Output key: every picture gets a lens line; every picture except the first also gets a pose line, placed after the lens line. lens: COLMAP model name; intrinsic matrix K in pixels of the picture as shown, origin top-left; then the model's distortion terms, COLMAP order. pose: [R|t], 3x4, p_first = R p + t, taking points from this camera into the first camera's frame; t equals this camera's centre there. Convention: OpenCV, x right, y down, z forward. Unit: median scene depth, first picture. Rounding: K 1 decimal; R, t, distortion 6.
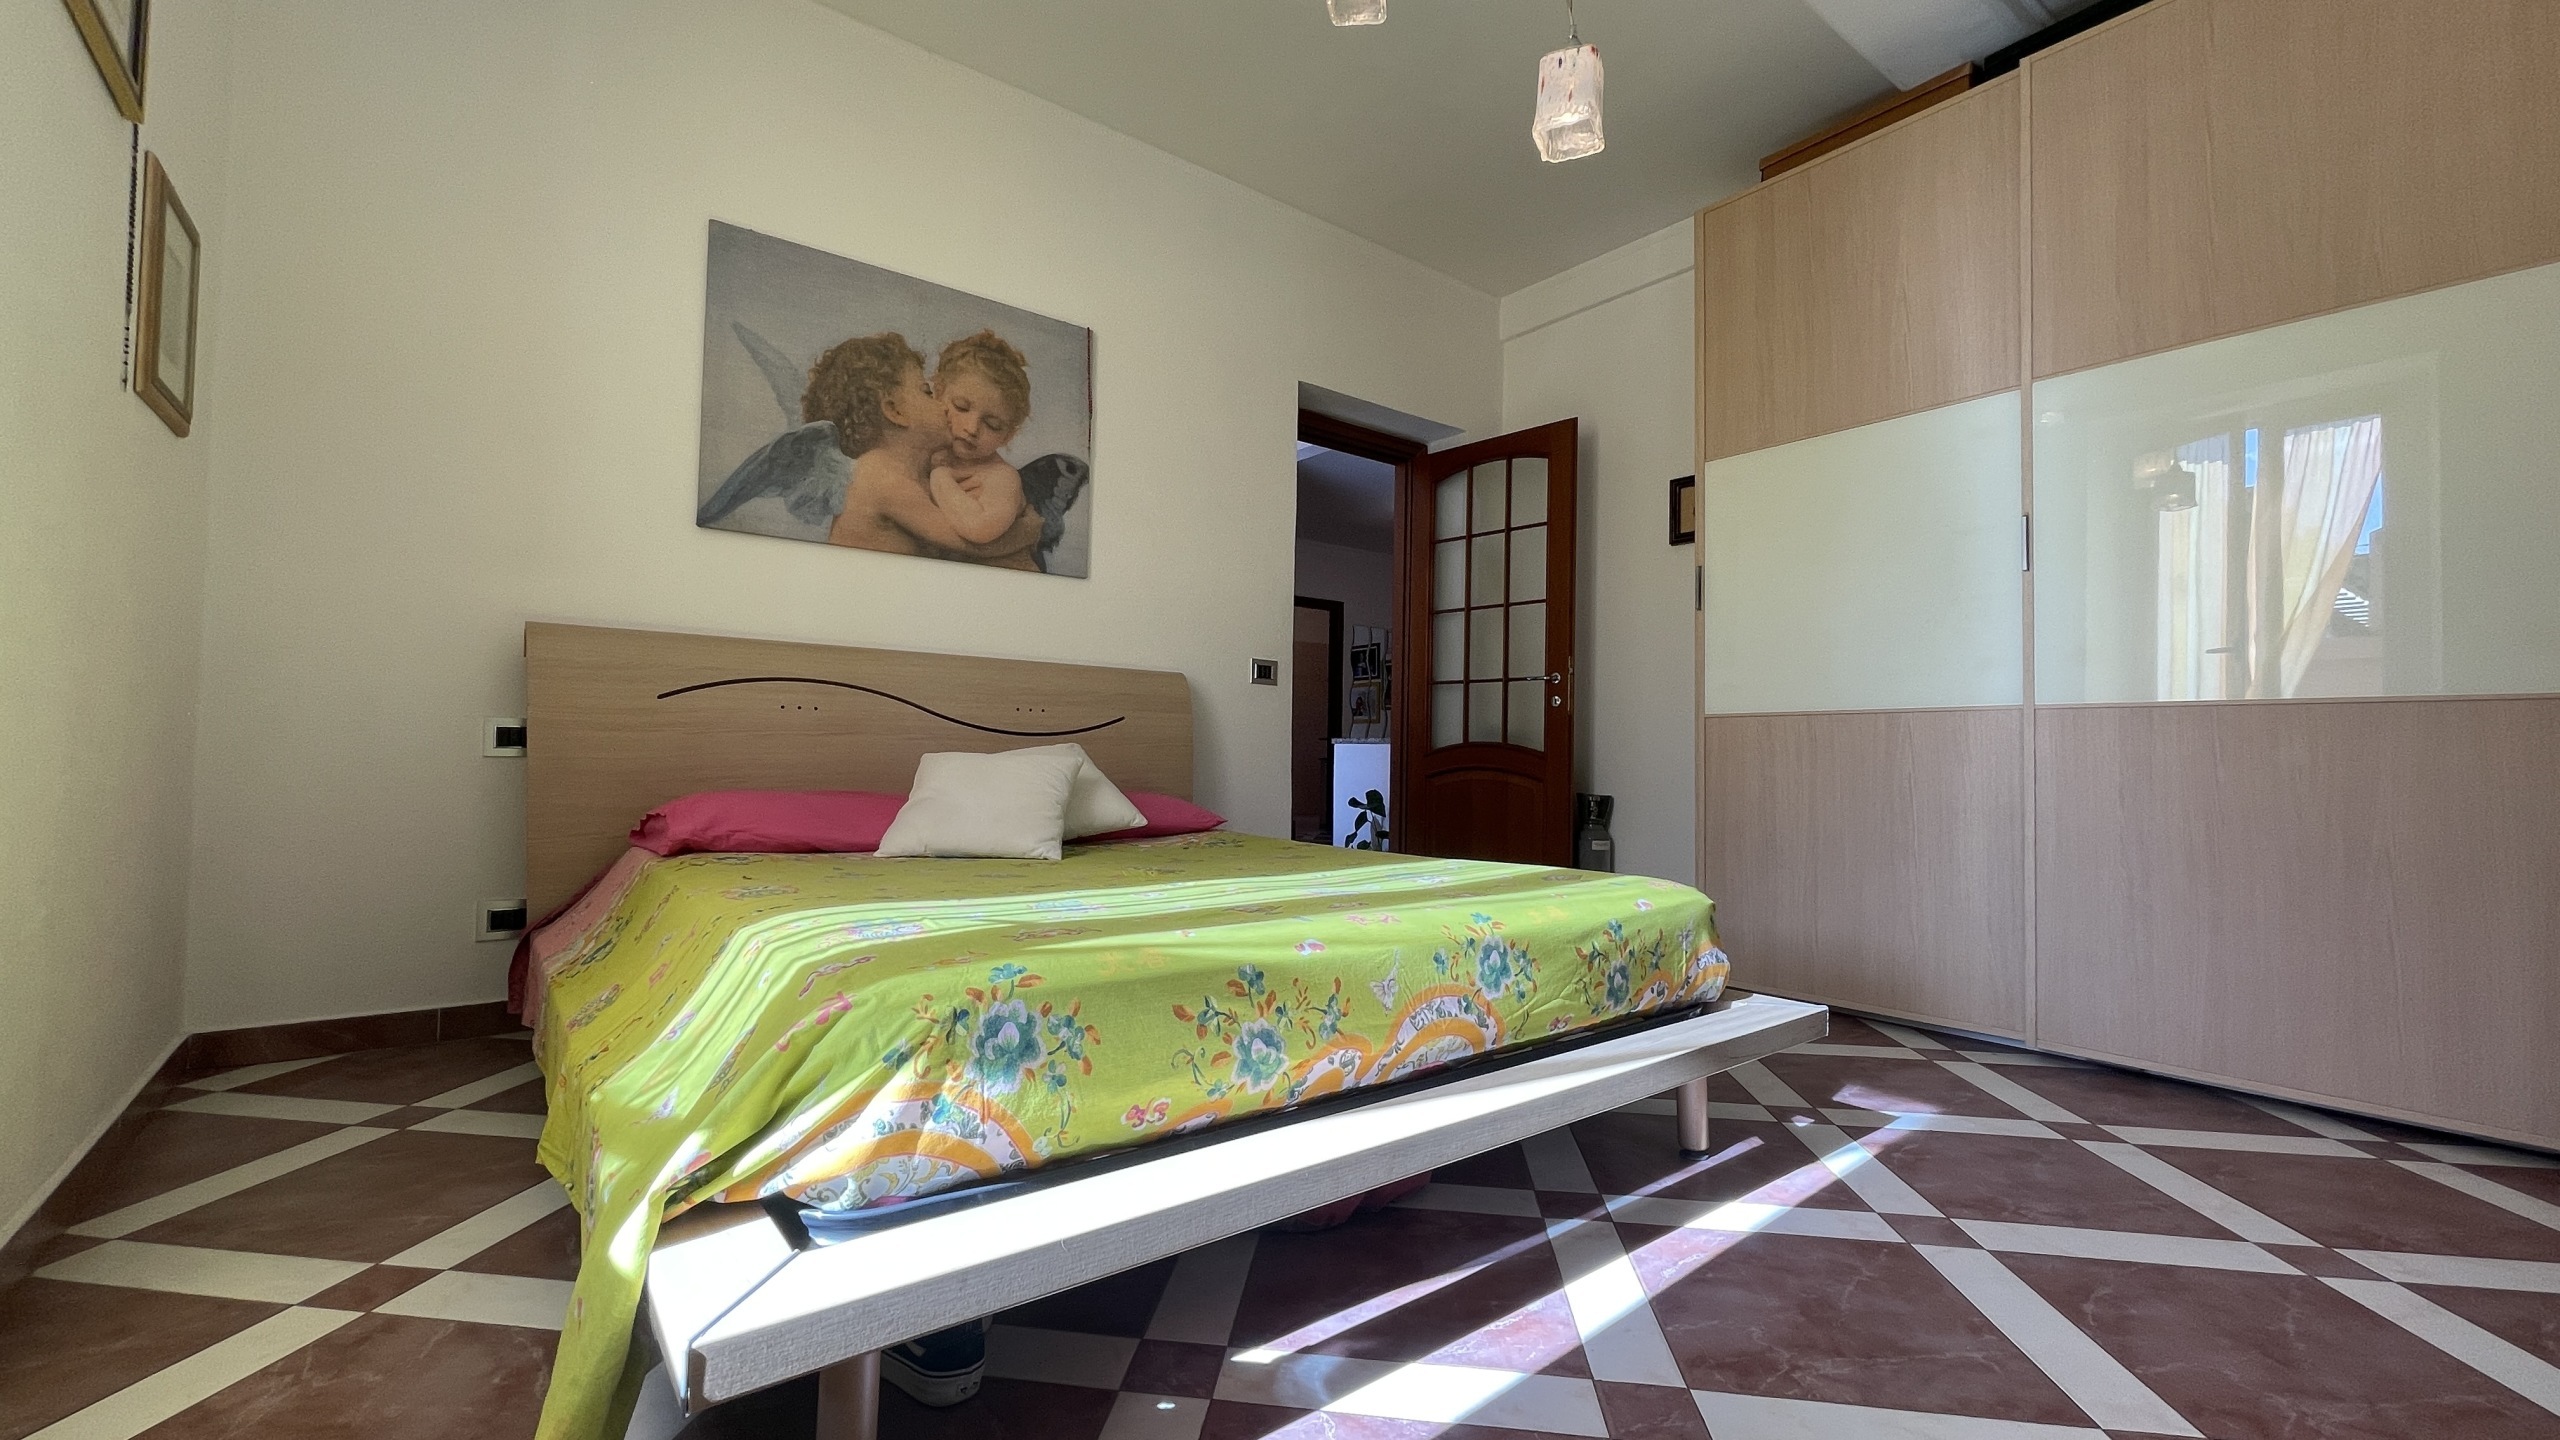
lens RADIAL K [[1035.9, 0, 1262.3], [0, 1035.9, 715.1], [0, 0, 1]] dist [-0.009266, 0.003415]
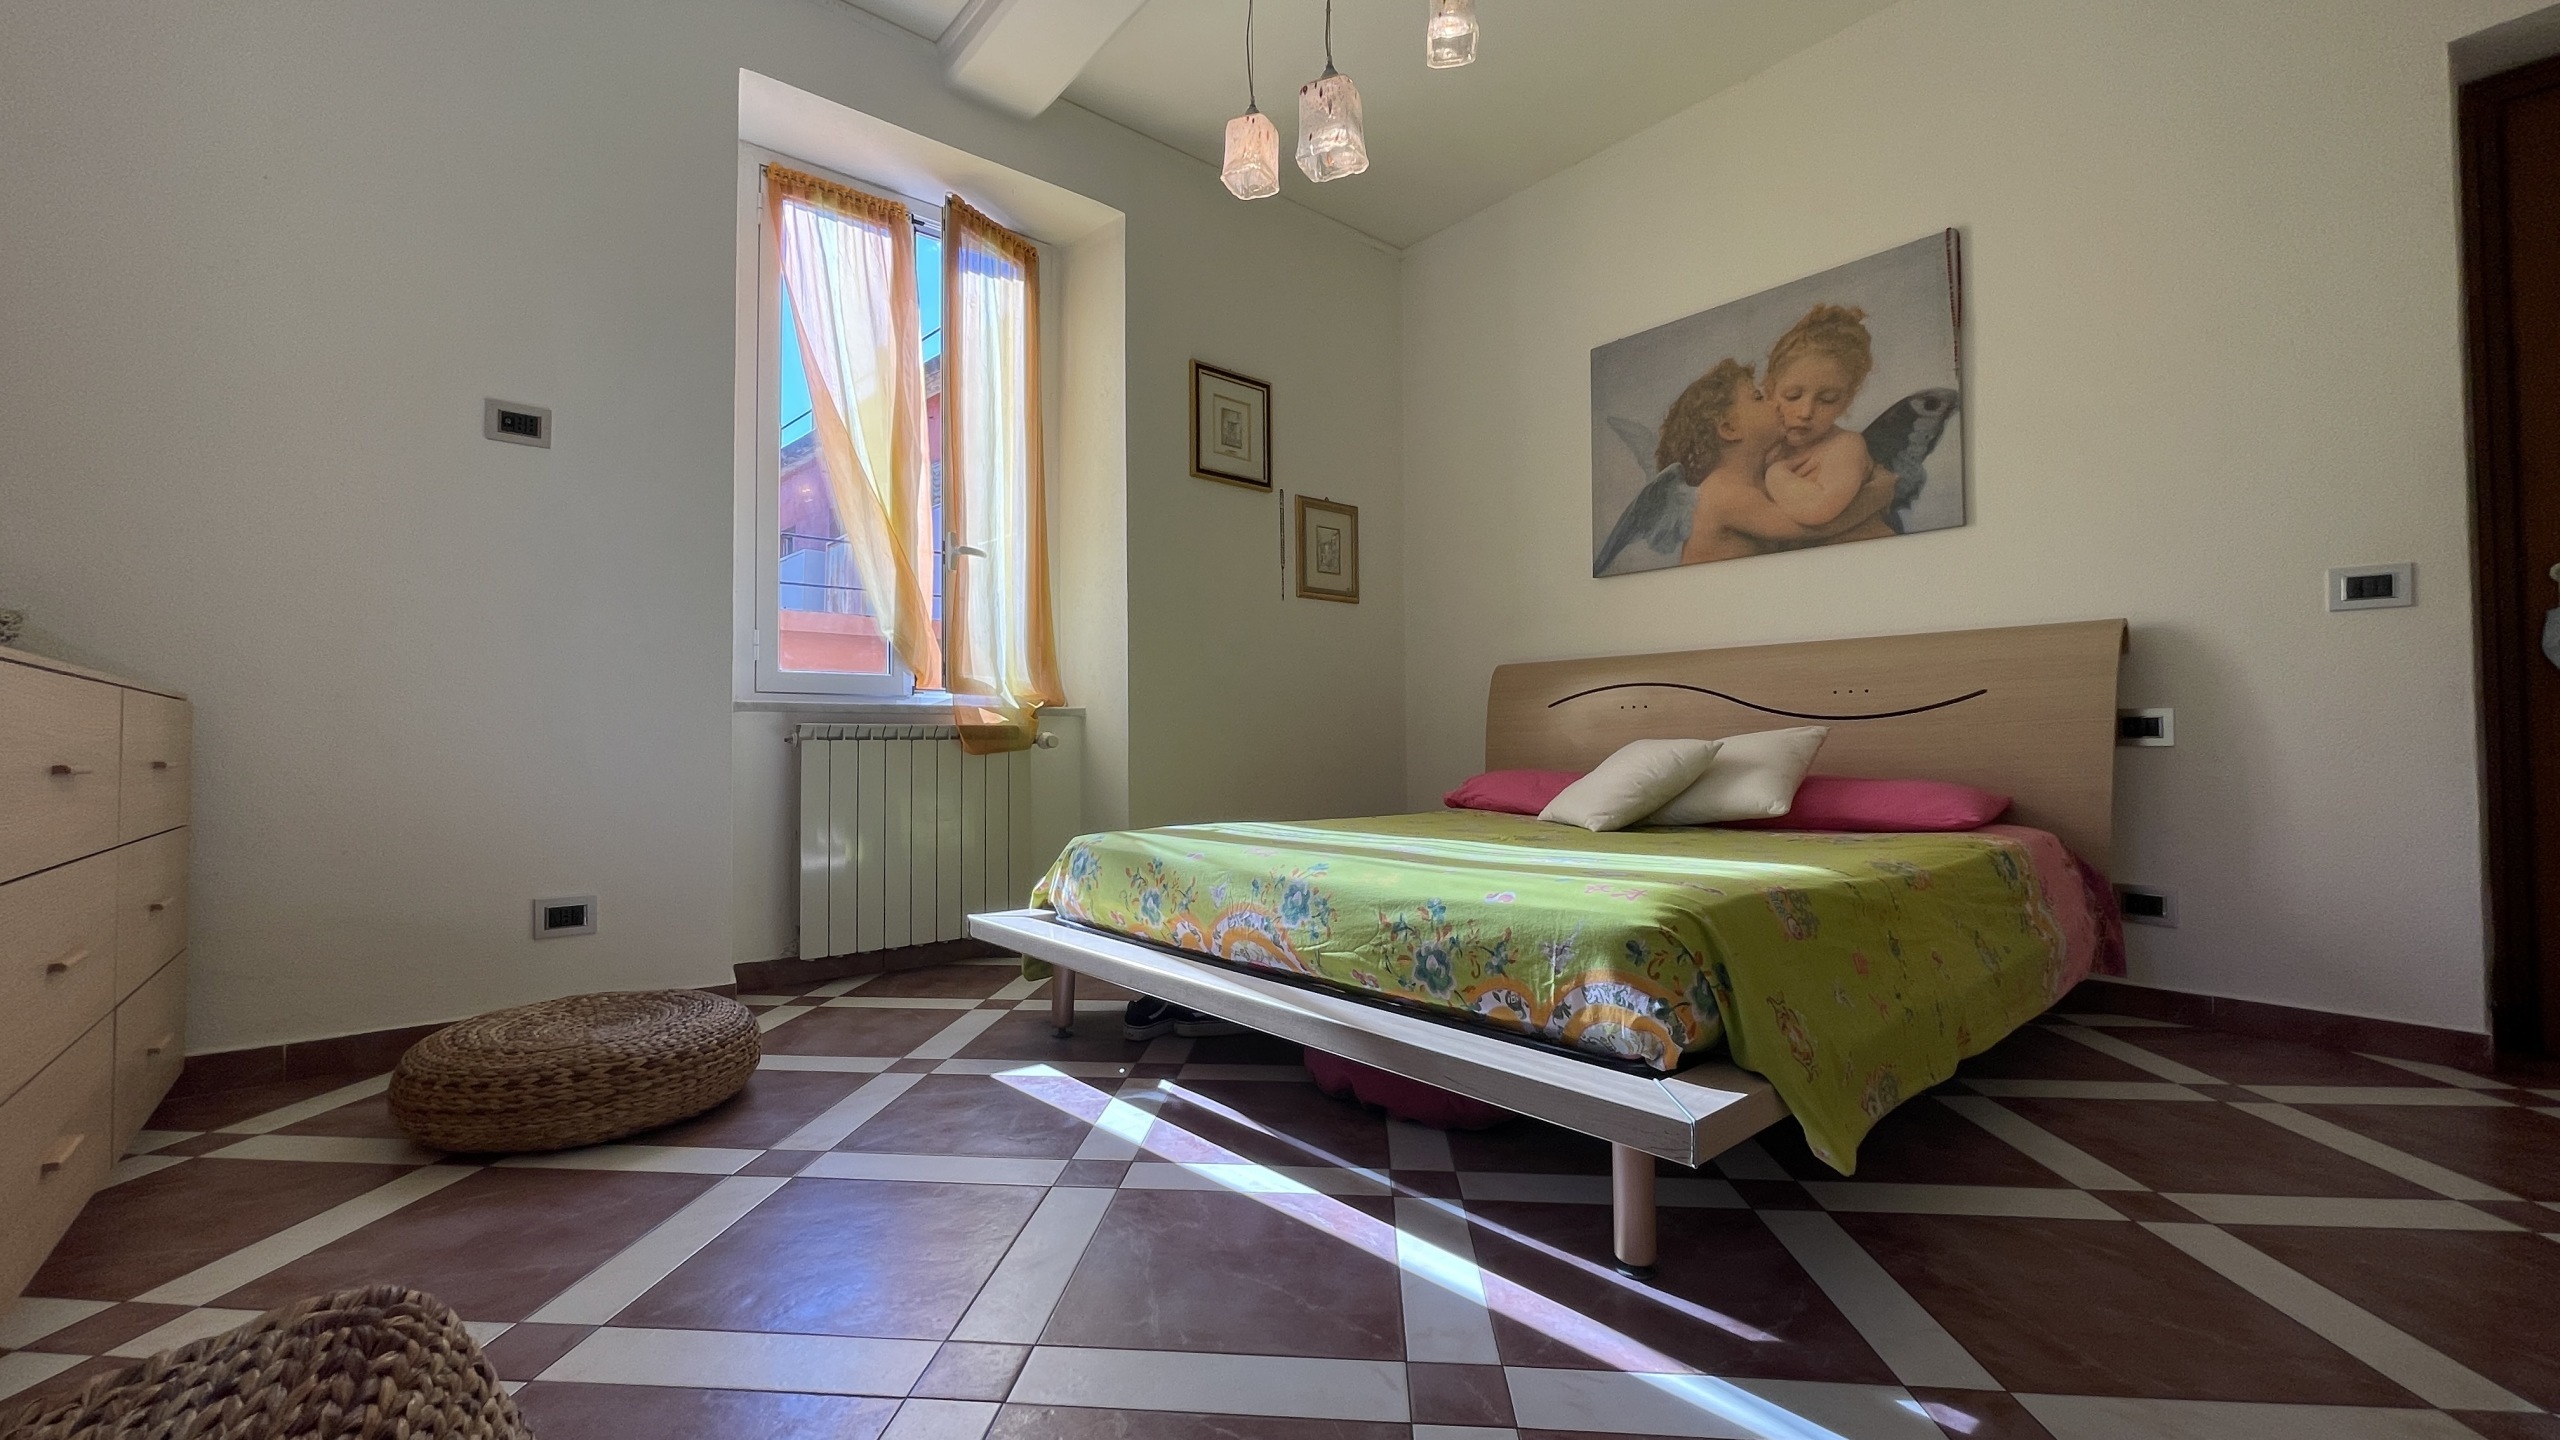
lens RADIAL K [[1024.7, 0, 1259.9], [0, 1024.7, 715.4], [0, 0, 1]] dist [-0.005252, 0.000317]
pose [[0.043760, -0.049456, -0.997817, 0.729209], [0.045524, 0.997835, -0.047461, 0.039434], [0.998004, -0.043348, 0.045916, 0.463823]]
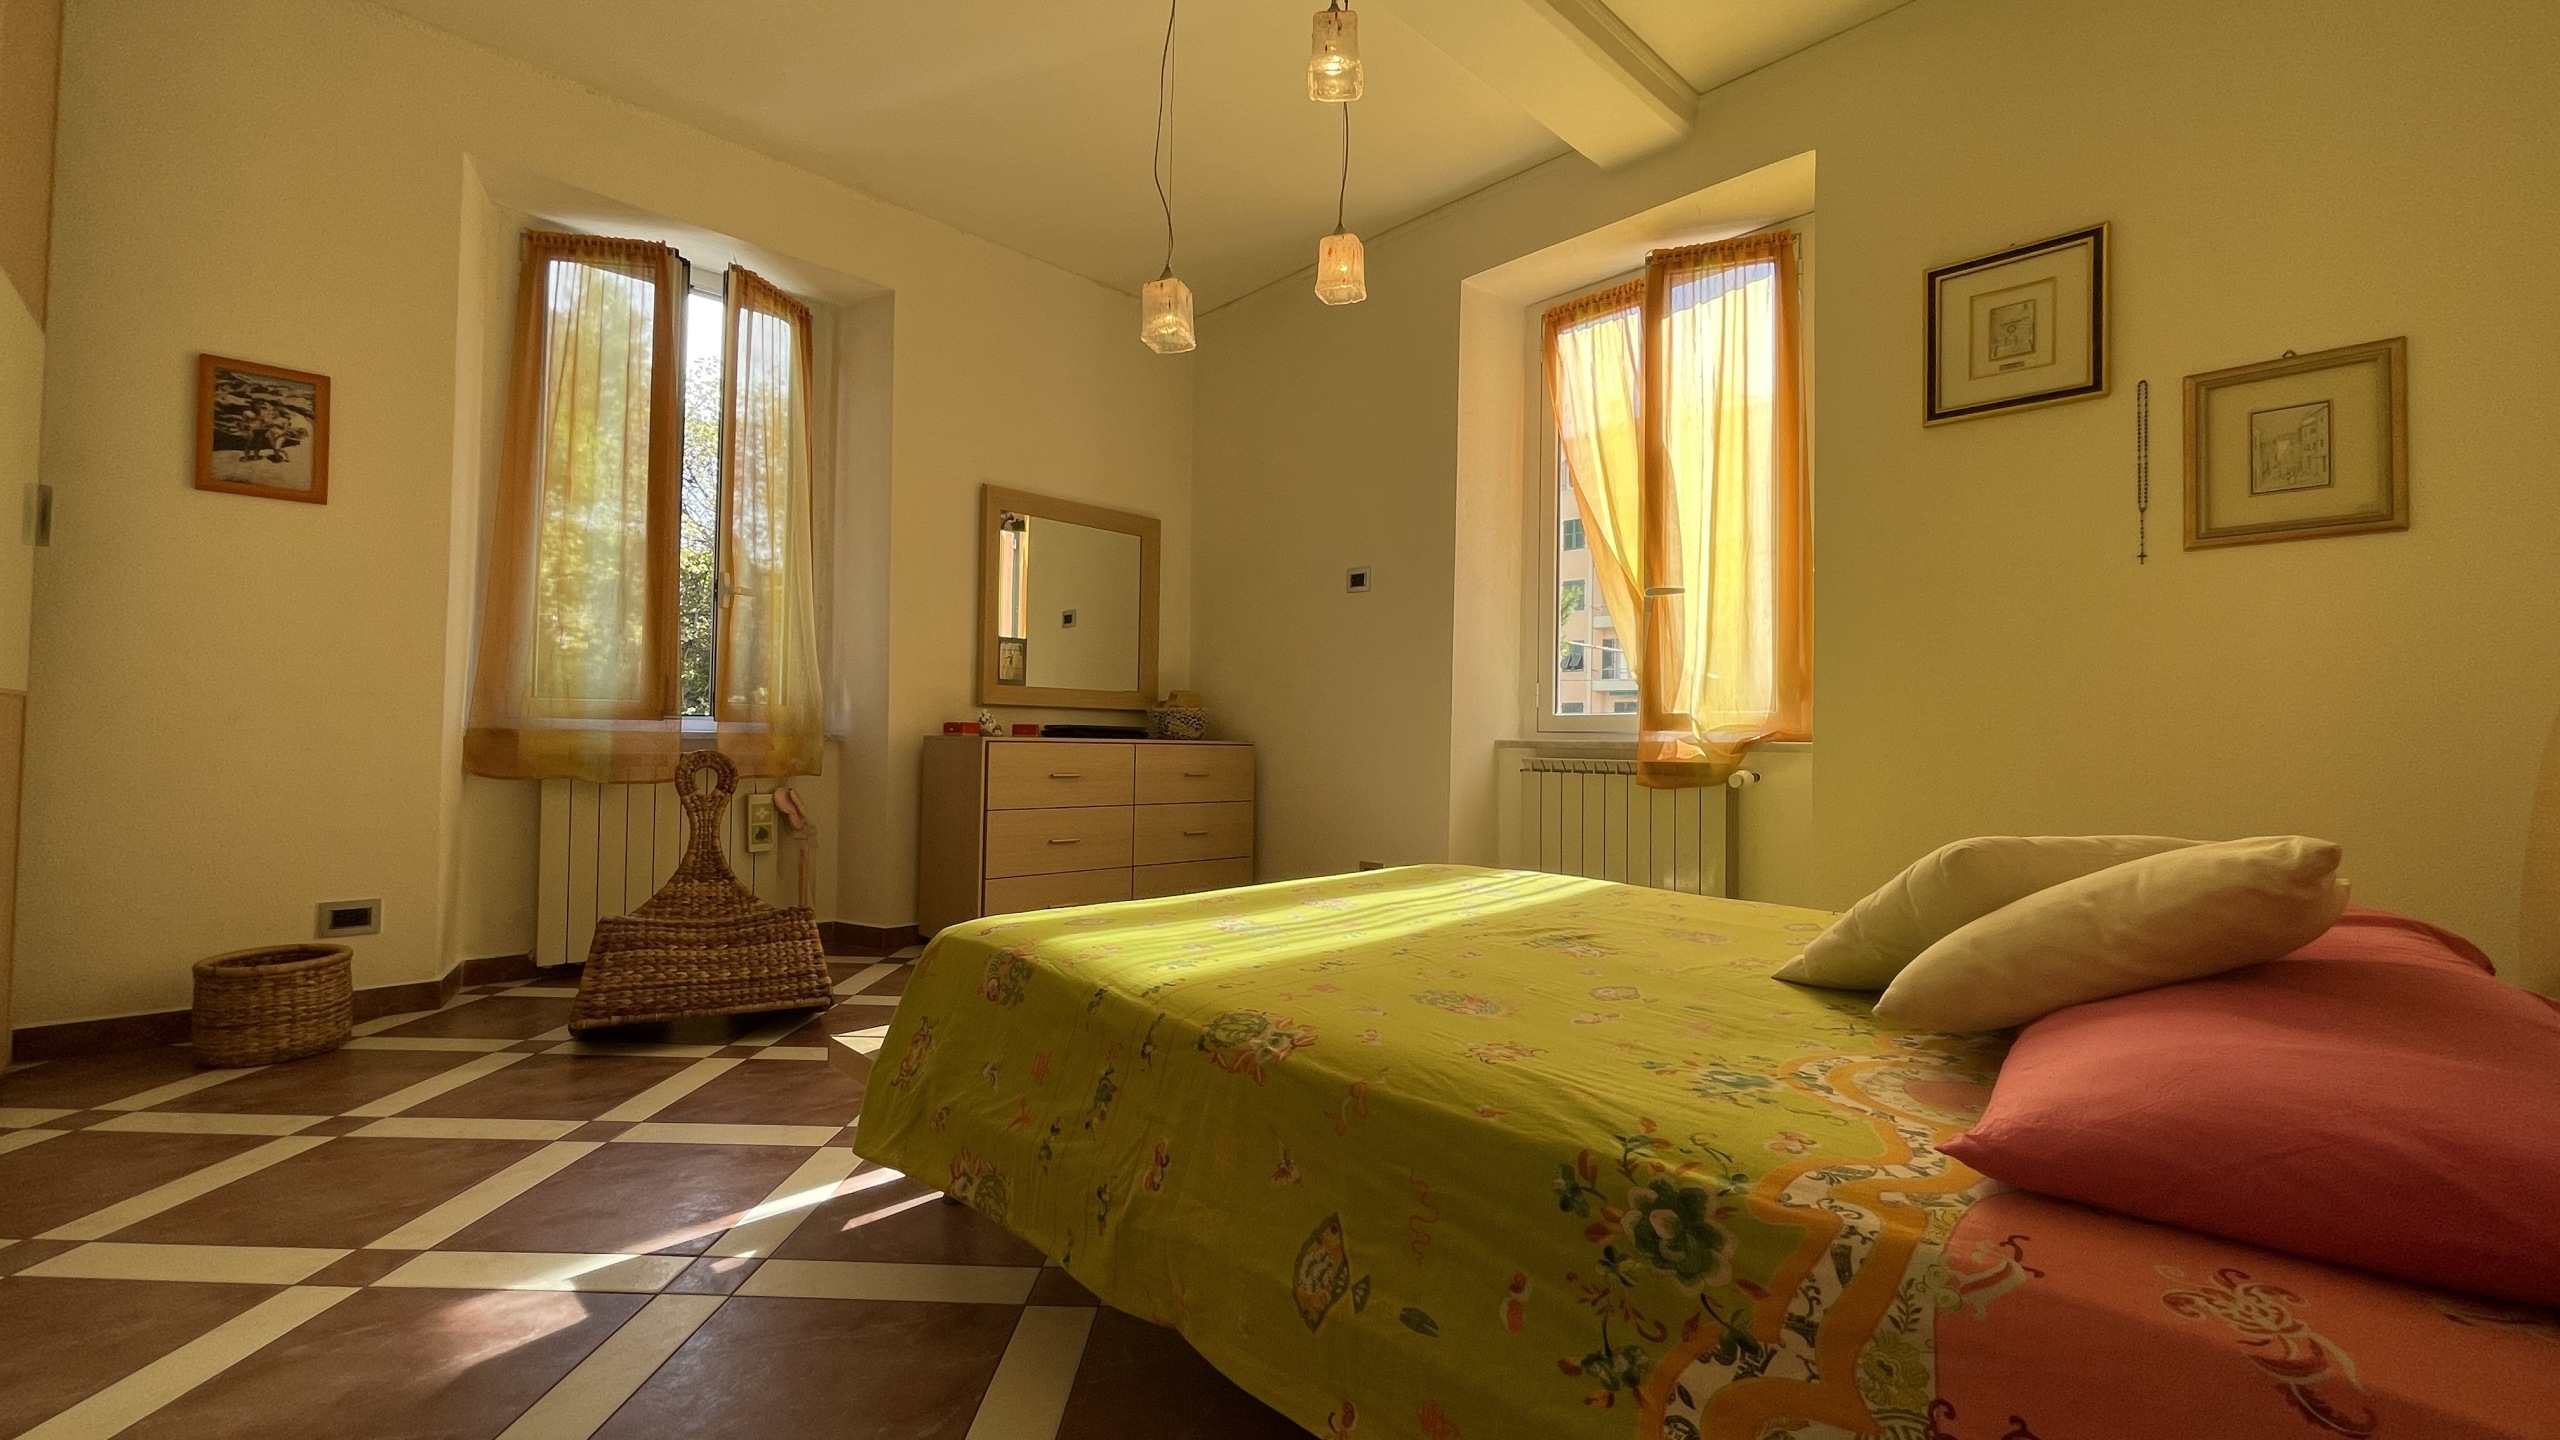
lens RADIAL K [[1020.4, 0, 1266.7], [0, 1020.4, 719.6], [0, 0, 1]] dist [-0.026920, 0.000035]
pose [[-0.991649, -0.035116, -0.124090, 0.167643], [-0.027189, 0.997514, -0.065009, 0.021410], [0.126065, -0.061092, -0.990139, 1.283528]]
